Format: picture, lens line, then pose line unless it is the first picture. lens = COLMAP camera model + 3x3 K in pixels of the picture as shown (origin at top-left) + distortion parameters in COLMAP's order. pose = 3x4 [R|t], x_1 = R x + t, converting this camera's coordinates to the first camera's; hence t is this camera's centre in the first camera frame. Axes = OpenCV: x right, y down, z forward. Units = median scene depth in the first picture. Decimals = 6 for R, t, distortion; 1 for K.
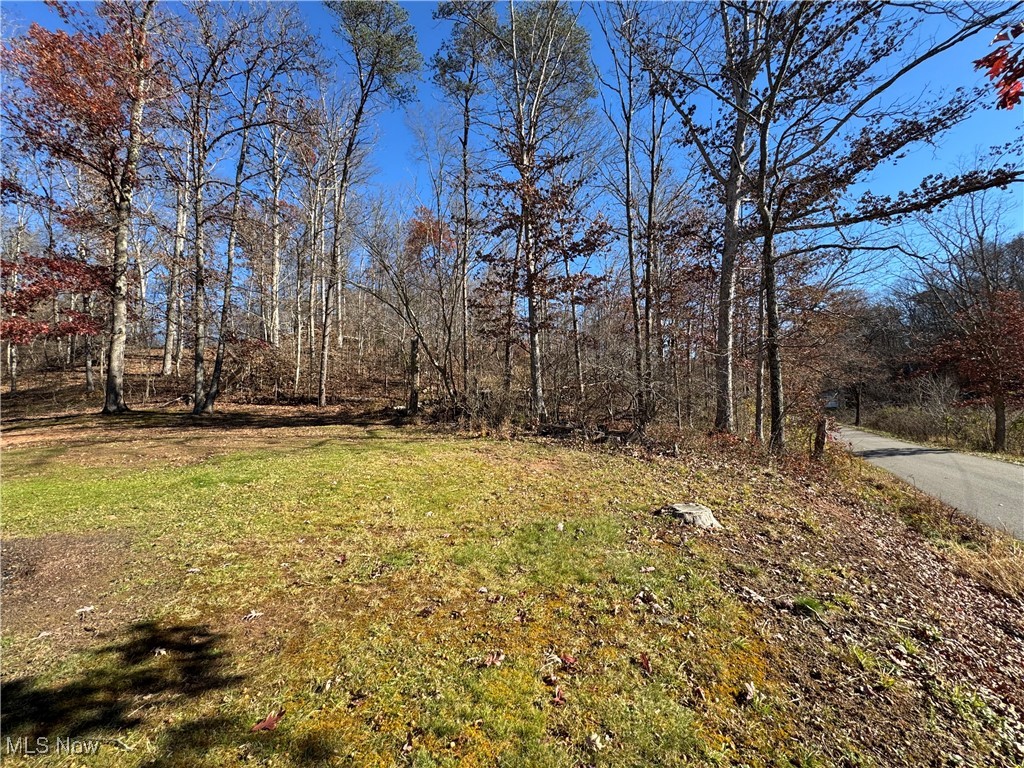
lens RADIAL K [[409.9, 0, 511.7], [0, 409.9, 384.8], [0, 0, 1]] dist [-0.002524, 0.000510]
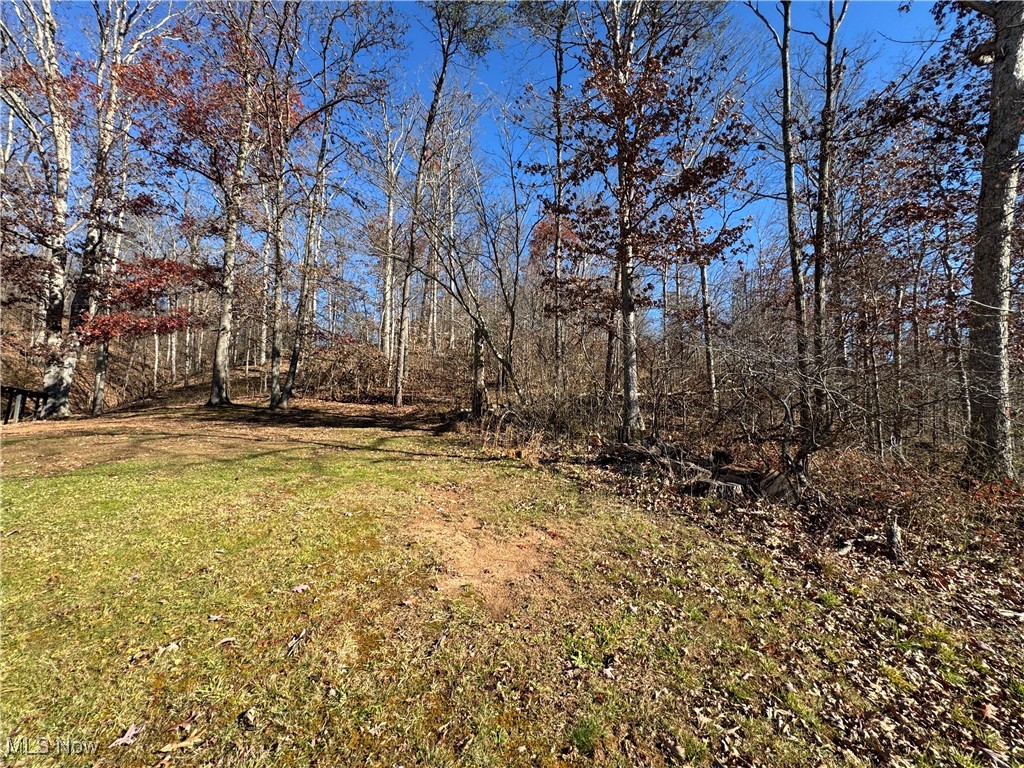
lens RADIAL K [[409.9, 0, 512.7], [0, 409.9, 382.0], [0, 0, 1]] dist [-0.002524, 0.000510]
pose [[0.947849, 0.015047, -0.318364, 0.082871], [-0.022495, 0.999552, -0.019731, 0.012424], [0.317925, 0.025864, 0.947763, 0.238663]]
